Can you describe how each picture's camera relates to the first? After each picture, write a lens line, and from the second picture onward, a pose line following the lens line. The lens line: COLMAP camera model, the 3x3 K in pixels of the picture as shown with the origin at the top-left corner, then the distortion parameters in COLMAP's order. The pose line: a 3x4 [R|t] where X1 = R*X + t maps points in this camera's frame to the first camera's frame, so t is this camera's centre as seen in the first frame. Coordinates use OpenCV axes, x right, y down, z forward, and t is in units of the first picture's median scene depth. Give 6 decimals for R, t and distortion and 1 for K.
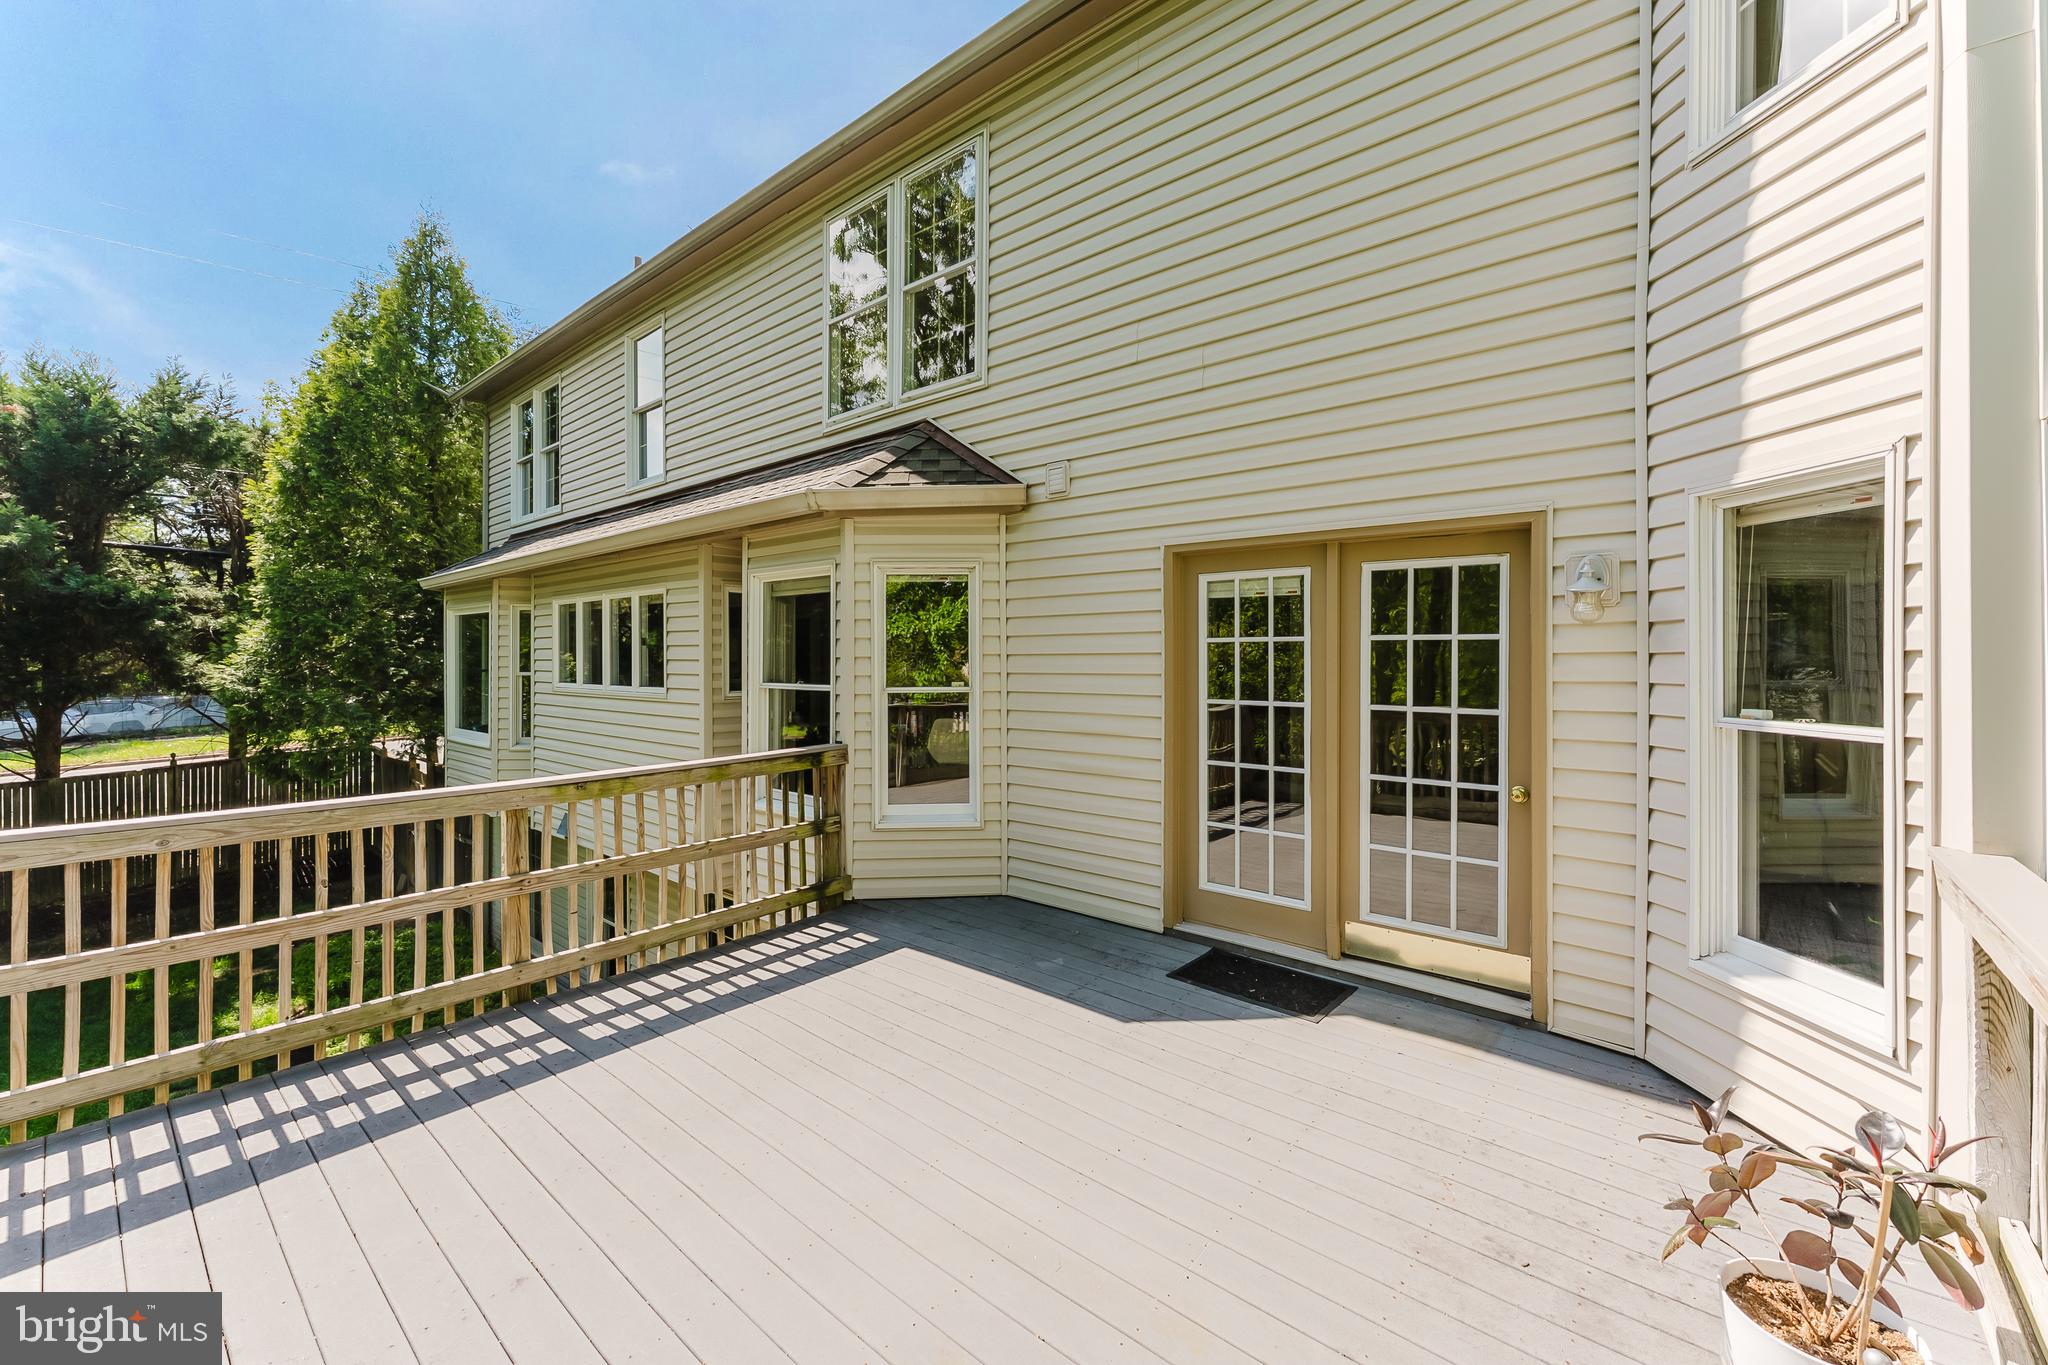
lens RADIAL K [[828.5, 0, 1022.7], [0, 828.5, 661.8], [0, 0, 1]] dist [0.001185, -0.001248]
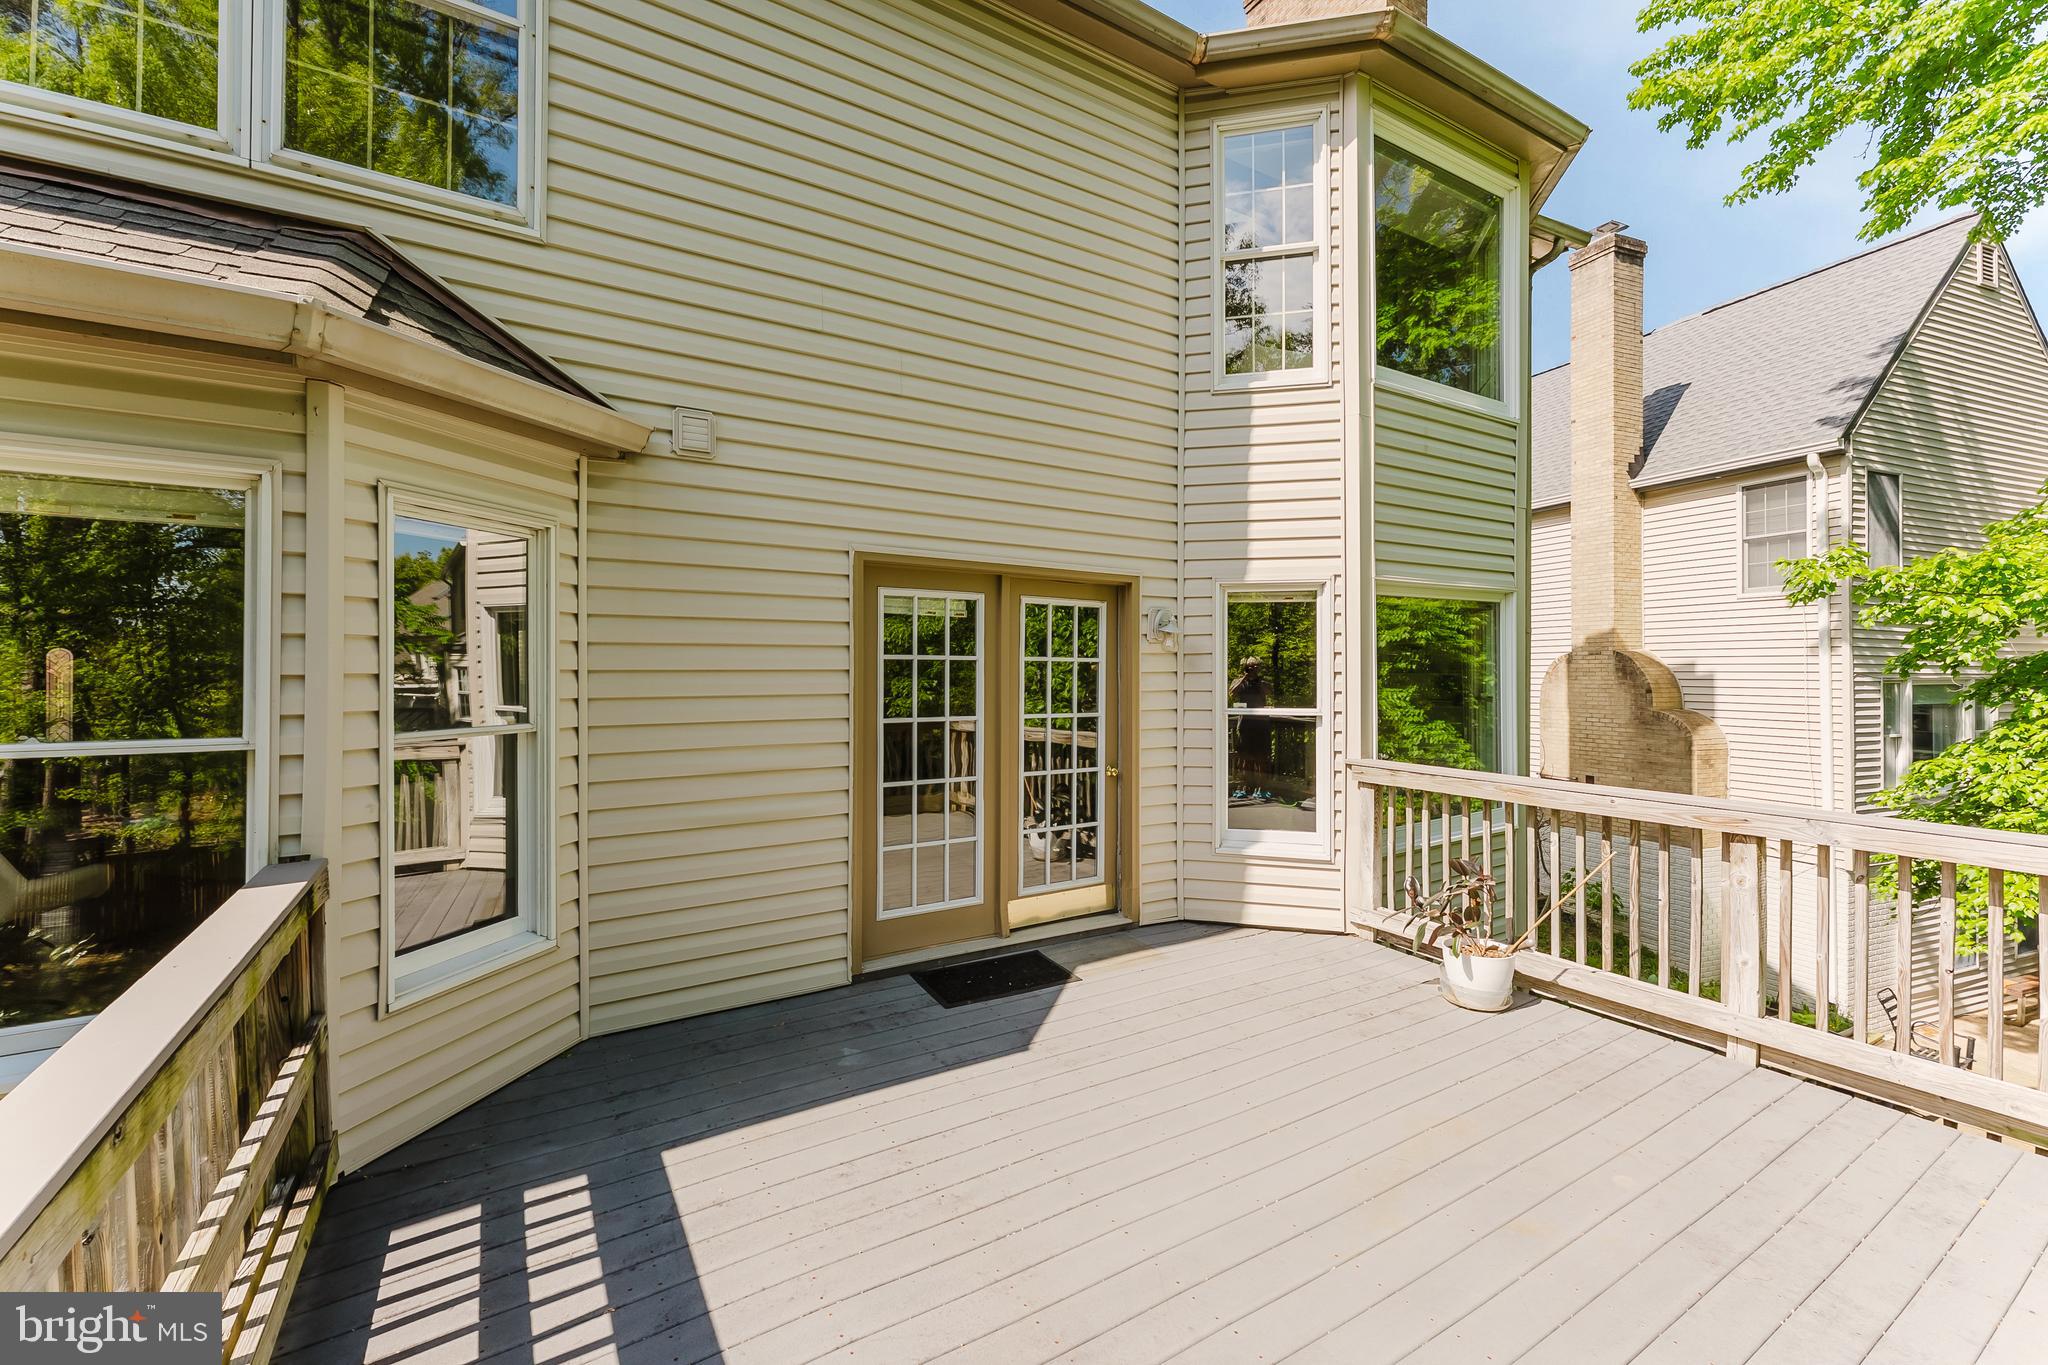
lens RADIAL K [[828.5, 0, 1022.5], [0, 828.5, 677.0], [0, 0, 1]] dist [0.001185, -0.001248]
pose [[0.304855, -0.002337, 0.952396, -0.667822], [0.005236, 0.999986, 0.000778, -0.003368], [-0.952384, 0.004750, 0.304863, 0.586099]]
